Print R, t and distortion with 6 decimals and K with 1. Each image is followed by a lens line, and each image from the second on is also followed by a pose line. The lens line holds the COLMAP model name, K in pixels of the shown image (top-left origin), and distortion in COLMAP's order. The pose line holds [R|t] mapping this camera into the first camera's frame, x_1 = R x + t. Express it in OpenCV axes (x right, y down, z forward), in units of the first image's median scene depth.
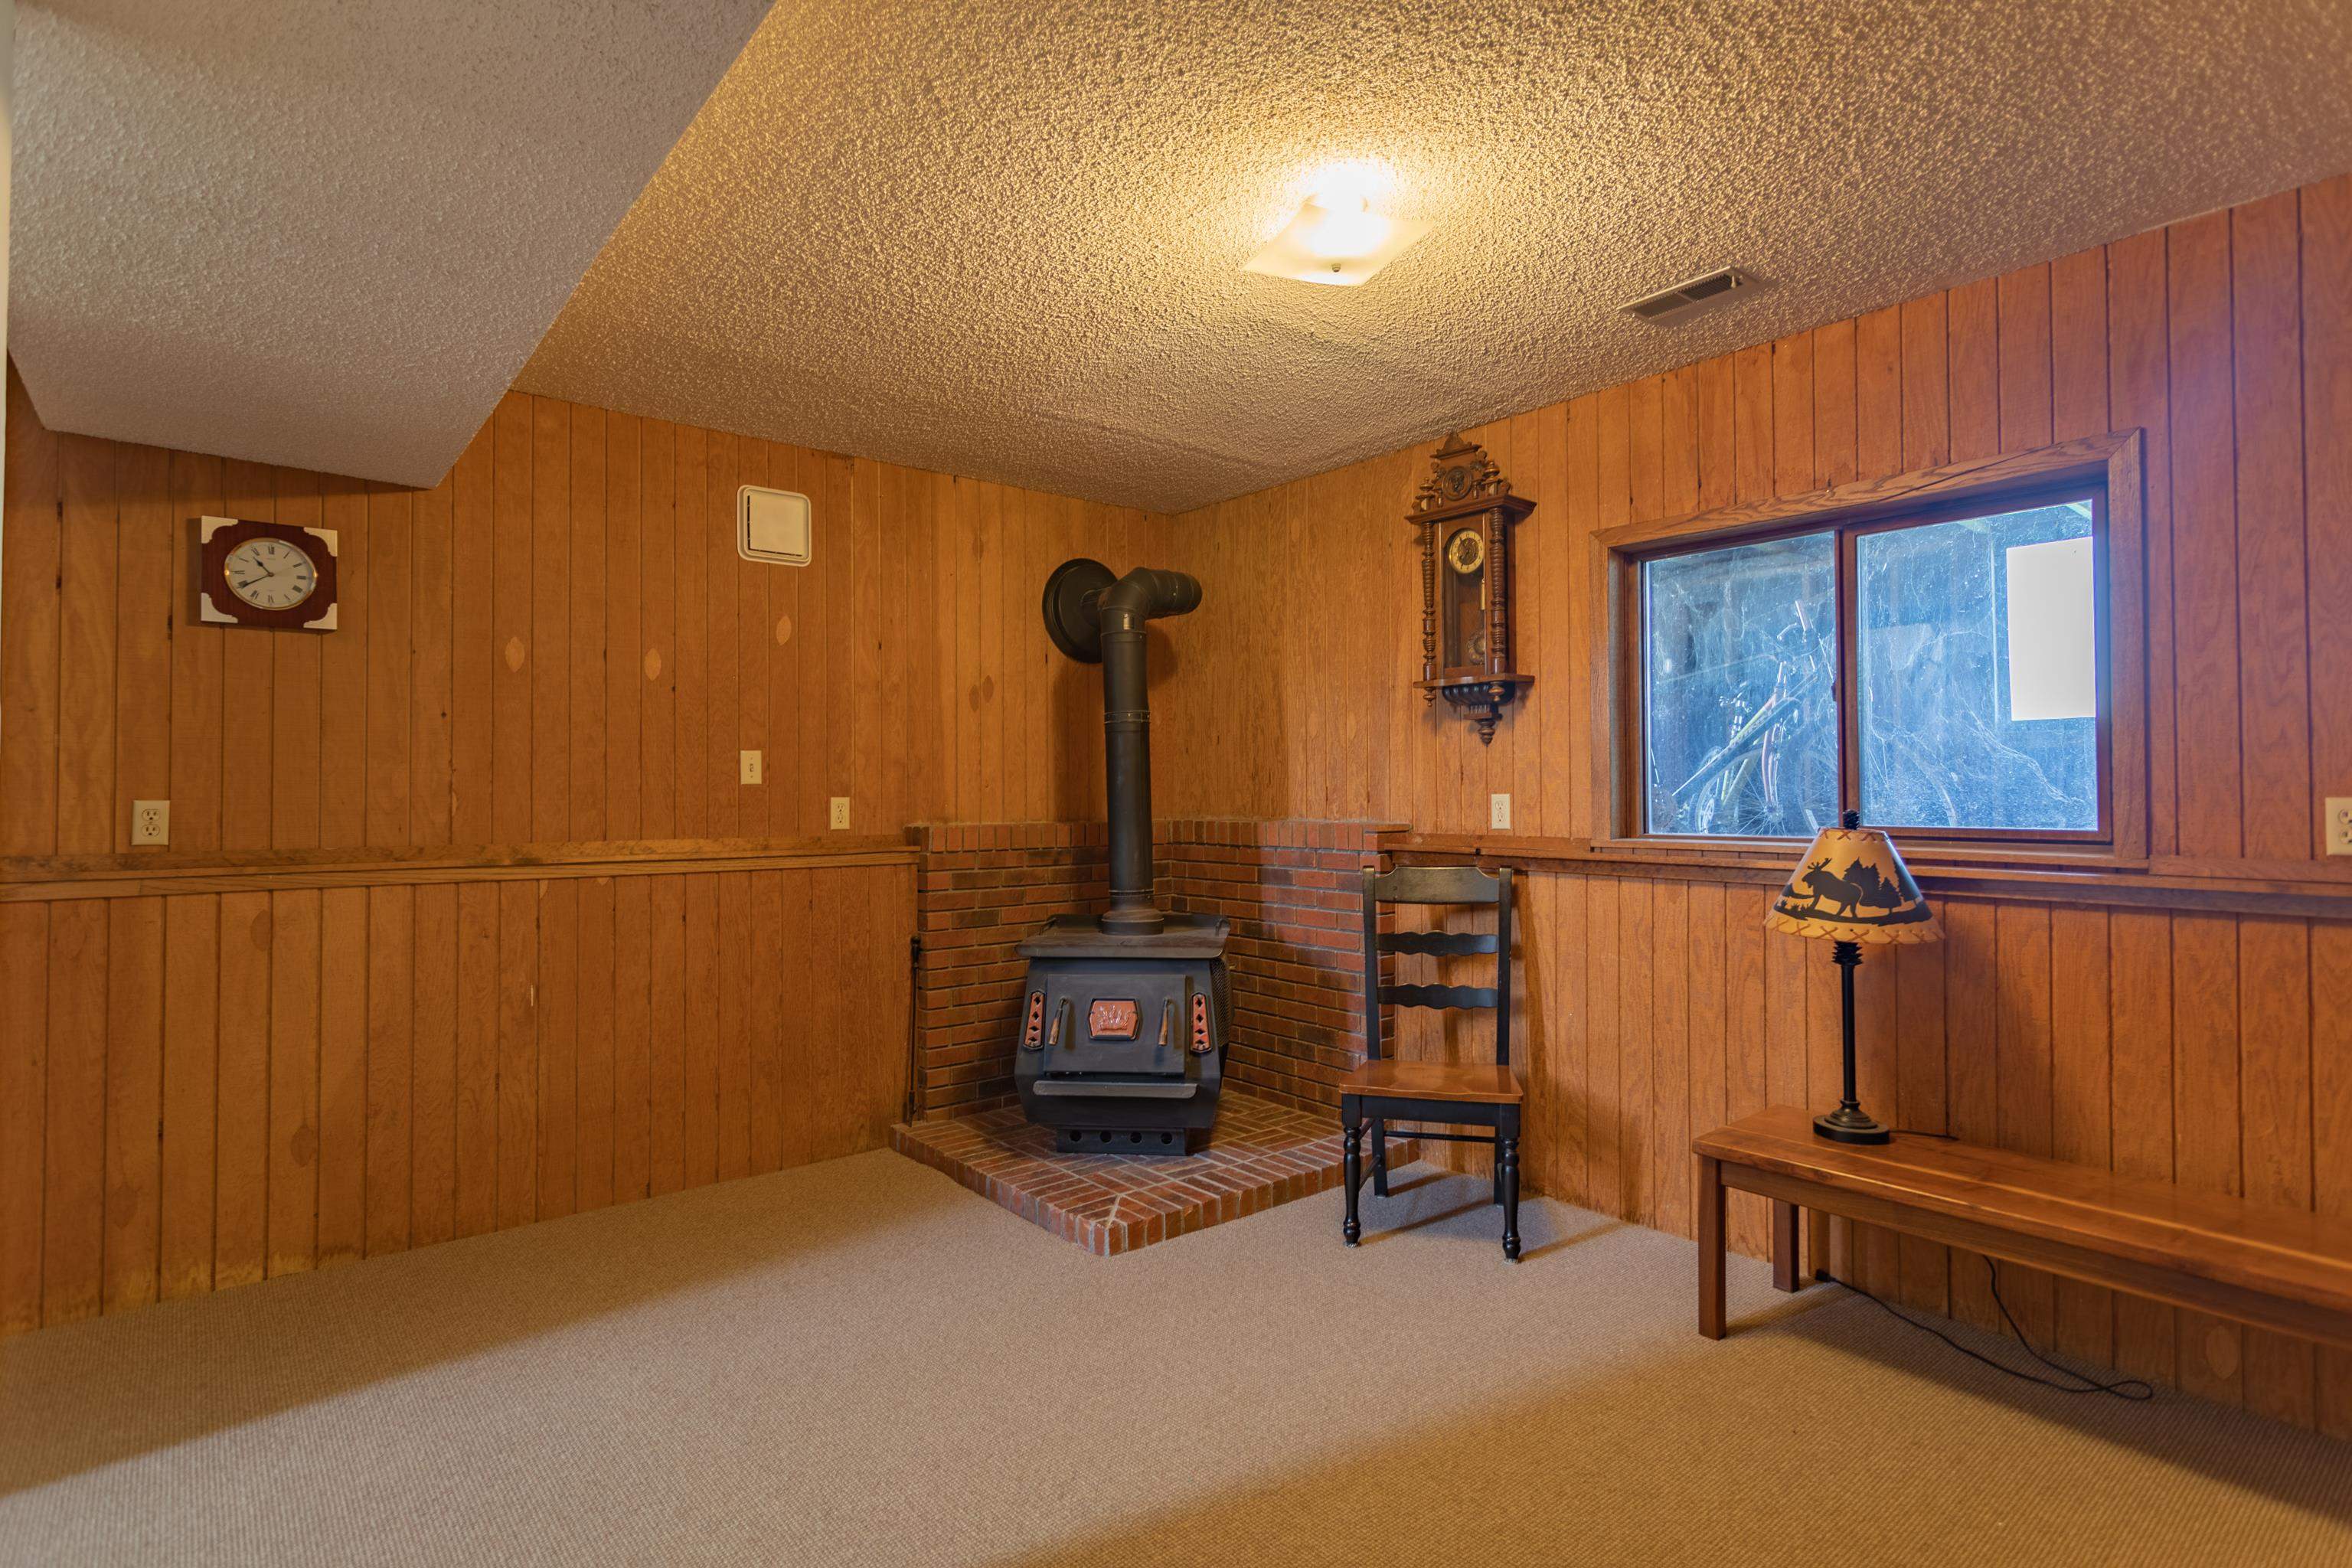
lens RADIAL K [[1136.7, 0, 1171.6], [0, 1136.7, 773.3], [0, 0, 1]] dist [0.004449, 0.000266]
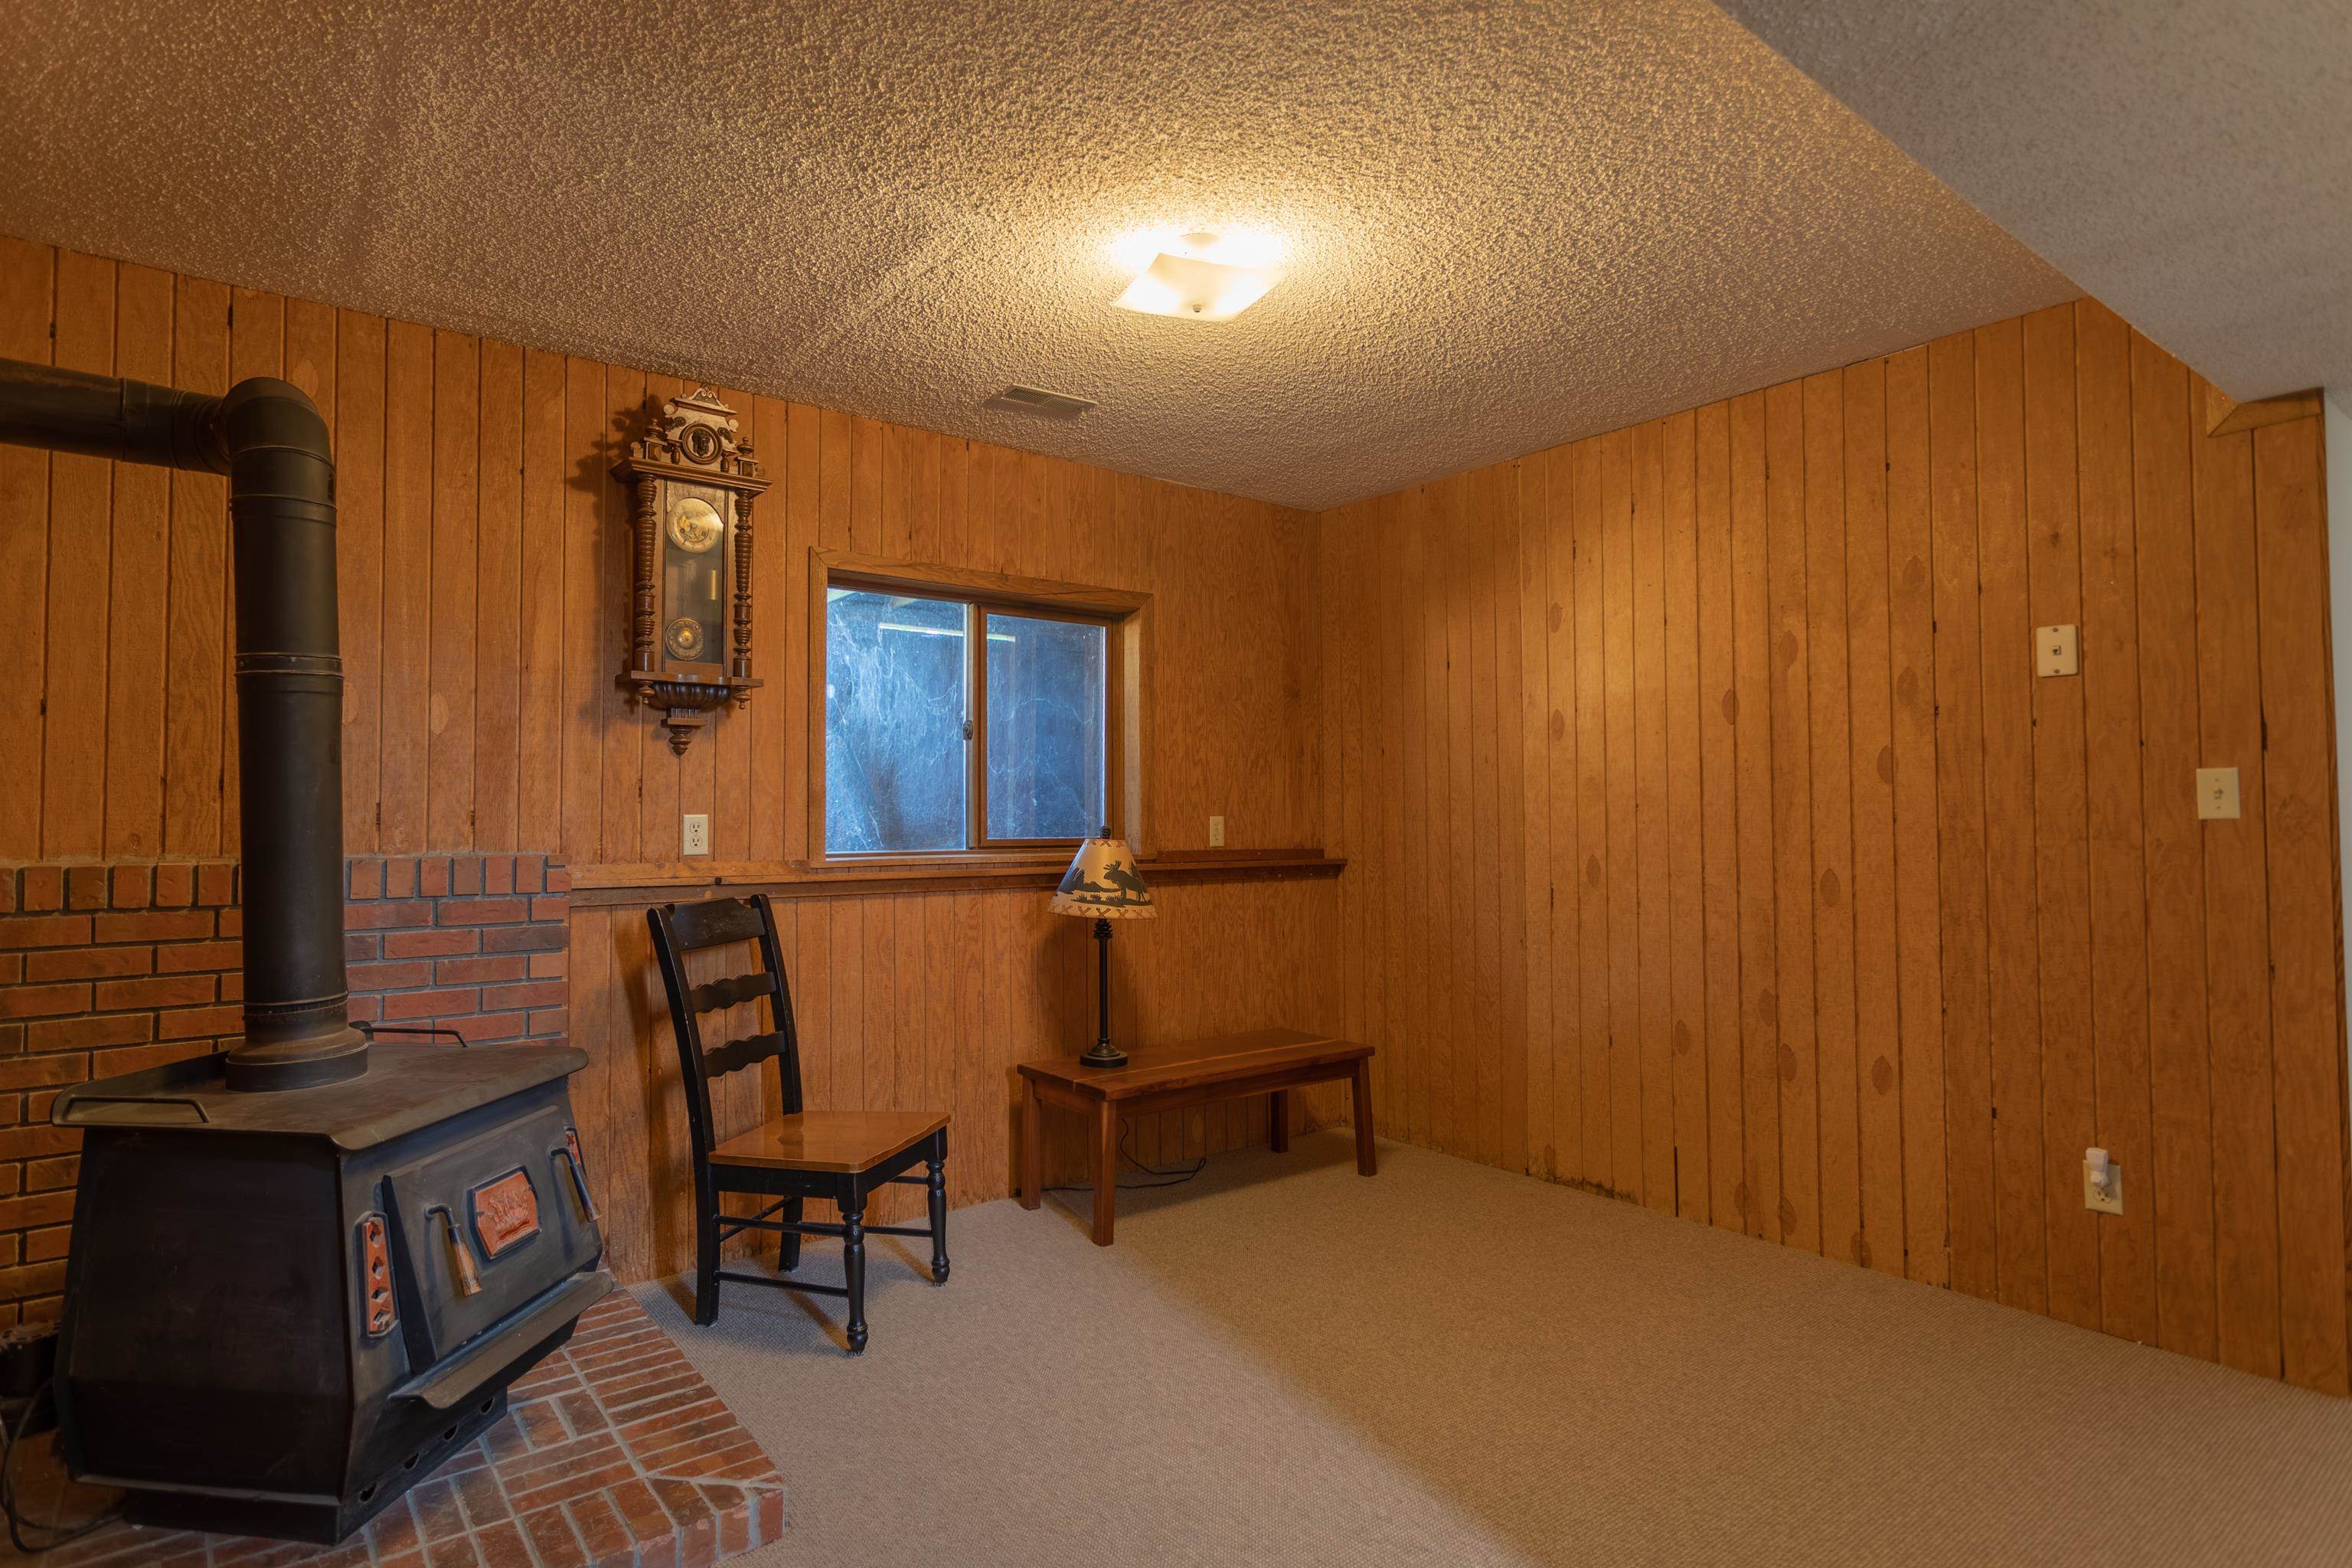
lens RADIAL K [[1136.7, 0, 1171.6], [0, 1136.7, 773.3], [0, 0, 1]] dist [0.004449, 0.000266]
pose [[0.076612, 0.036136, 0.996406, -0.604916], [-0.018116, 0.999228, -0.034846, 0.012464], [-0.996896, -0.015382, 0.077207, 0.640911]]
